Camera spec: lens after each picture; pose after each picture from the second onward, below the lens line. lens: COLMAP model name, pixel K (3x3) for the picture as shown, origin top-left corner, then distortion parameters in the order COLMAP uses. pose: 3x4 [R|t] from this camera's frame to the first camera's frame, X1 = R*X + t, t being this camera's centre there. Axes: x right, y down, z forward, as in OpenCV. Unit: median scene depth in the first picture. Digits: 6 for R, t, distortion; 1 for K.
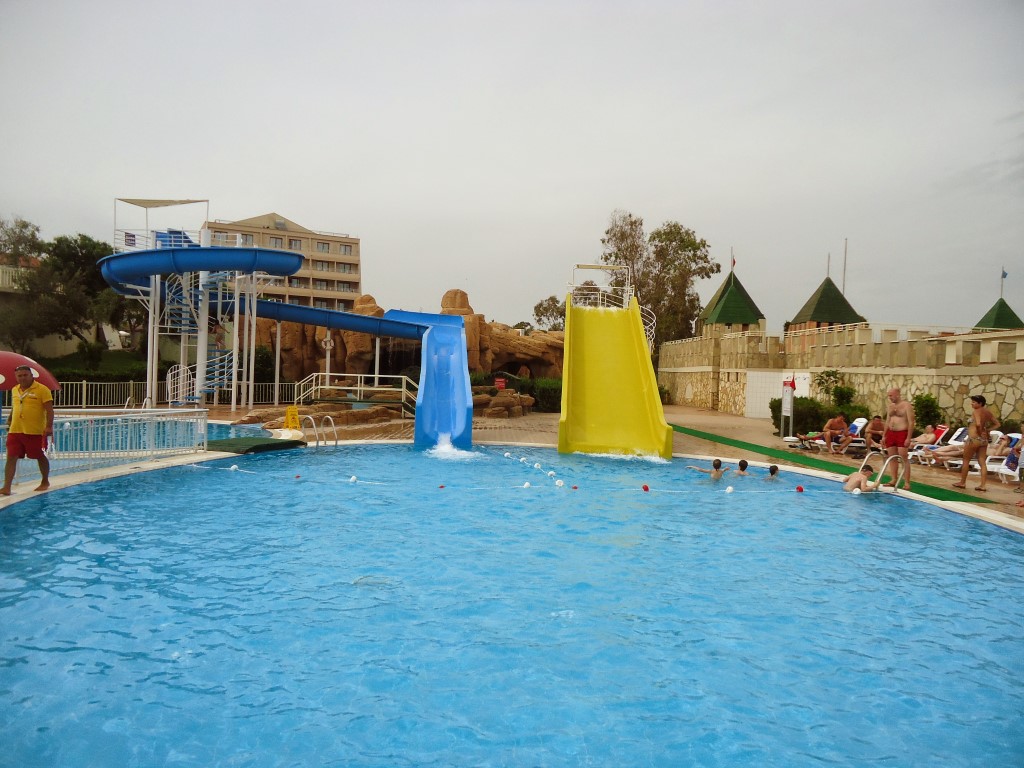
lens RADIAL K [[767.9, 0, 512.0], [0, 767.9, 384.0], [0, 0, 1]] dist [0.000618, 0.002573]
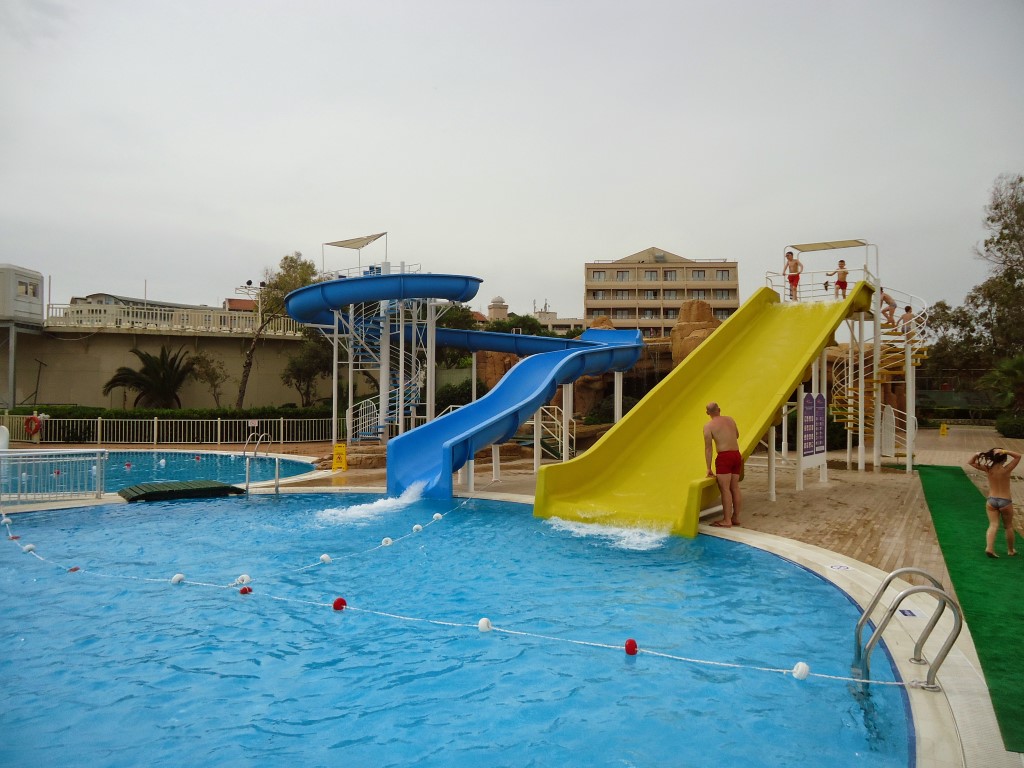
lens RADIAL K [[767.9, 0, 512.0], [0, 767.9, 384.0], [0, 0, 1]] dist [0.000618, 0.002573]
pose [[0.845042, -0.038204, -0.533334, 0.087440], [0.014741, 0.998730, -0.048184, 0.001480], [0.534497, 0.032856, 0.844531, 0.090707]]
